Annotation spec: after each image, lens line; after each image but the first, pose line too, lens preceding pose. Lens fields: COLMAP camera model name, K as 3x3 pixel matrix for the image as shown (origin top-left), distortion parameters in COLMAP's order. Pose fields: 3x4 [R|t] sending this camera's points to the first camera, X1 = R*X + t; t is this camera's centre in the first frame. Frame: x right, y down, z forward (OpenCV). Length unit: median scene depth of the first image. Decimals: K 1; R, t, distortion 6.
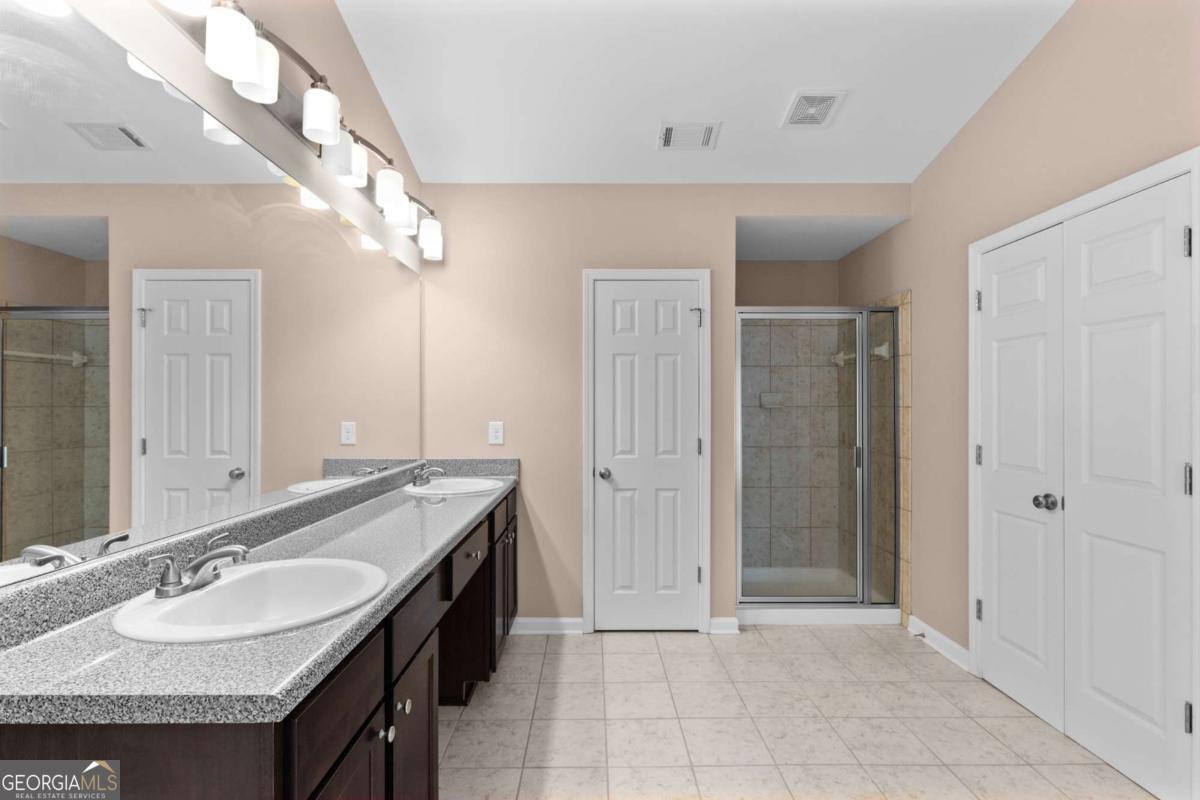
lens RADIAL K [[540.4, 0, 600.0], [0, 540.4, 400.0], [0, 0, 1]] dist [-0.000358, 0.000242]
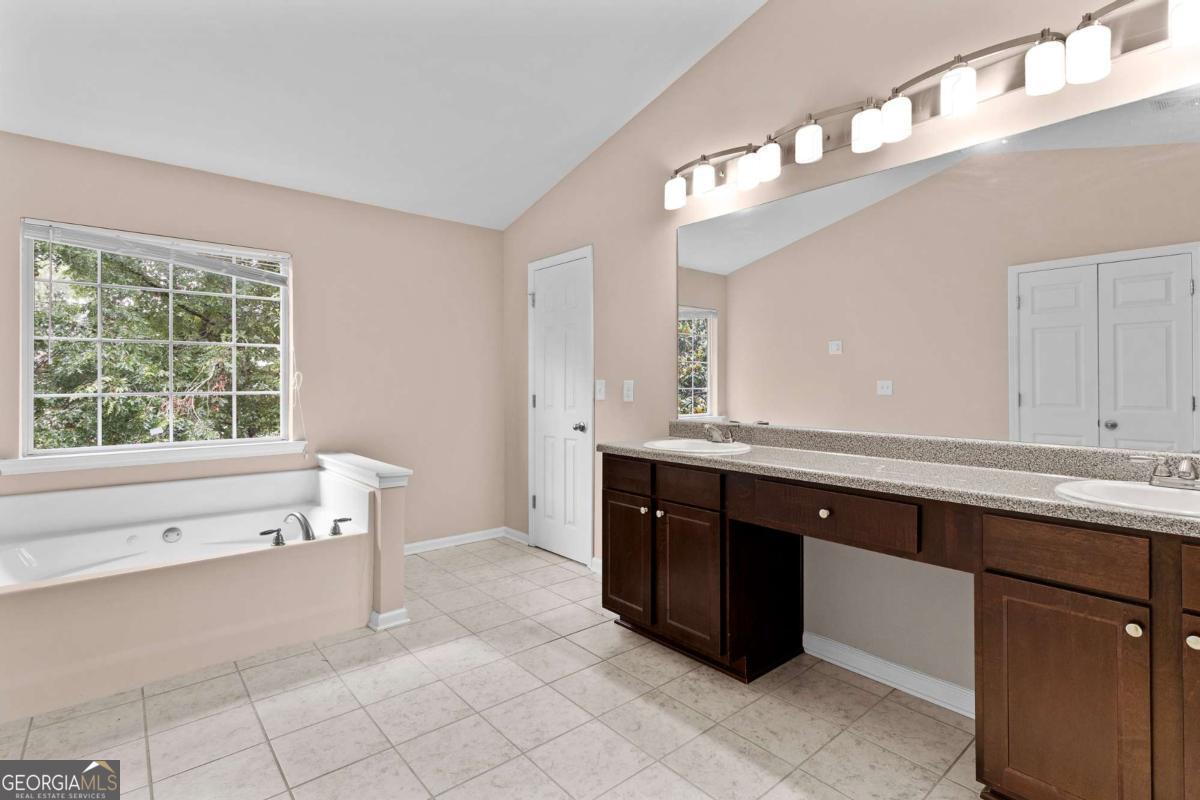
lens RADIAL K [[568.9, 0, 598.9], [0, 568.9, 380.1], [0, 0, 1]] dist [-0.000629, 0.000065]
pose [[-0.768209, -0.006267, -0.640168, 0.416778], [0.005119, 0.999860, -0.015931, 0.059311], [0.640178, -0.015515, -0.768070, 1.647330]]
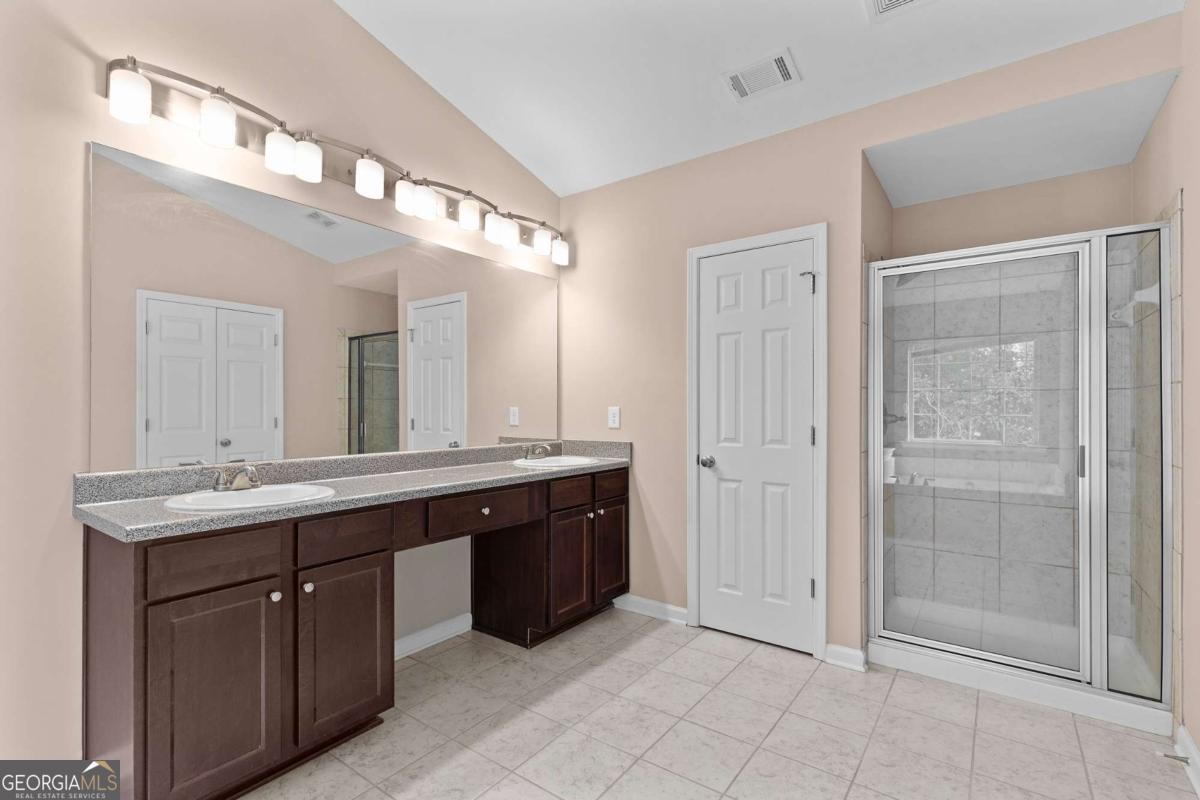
lens RADIAL K [[551.8, 0, 598.2], [0, 551.8, 404.4], [0, 0, 1]] dist [0.002298, 0.000983]
pose [[0.799974, -0.004586, -0.600017, 0.435199], [0.007223, 0.999972, 0.001988, 0.033005], [0.599991, -0.005924, 0.799985, 0.113977]]
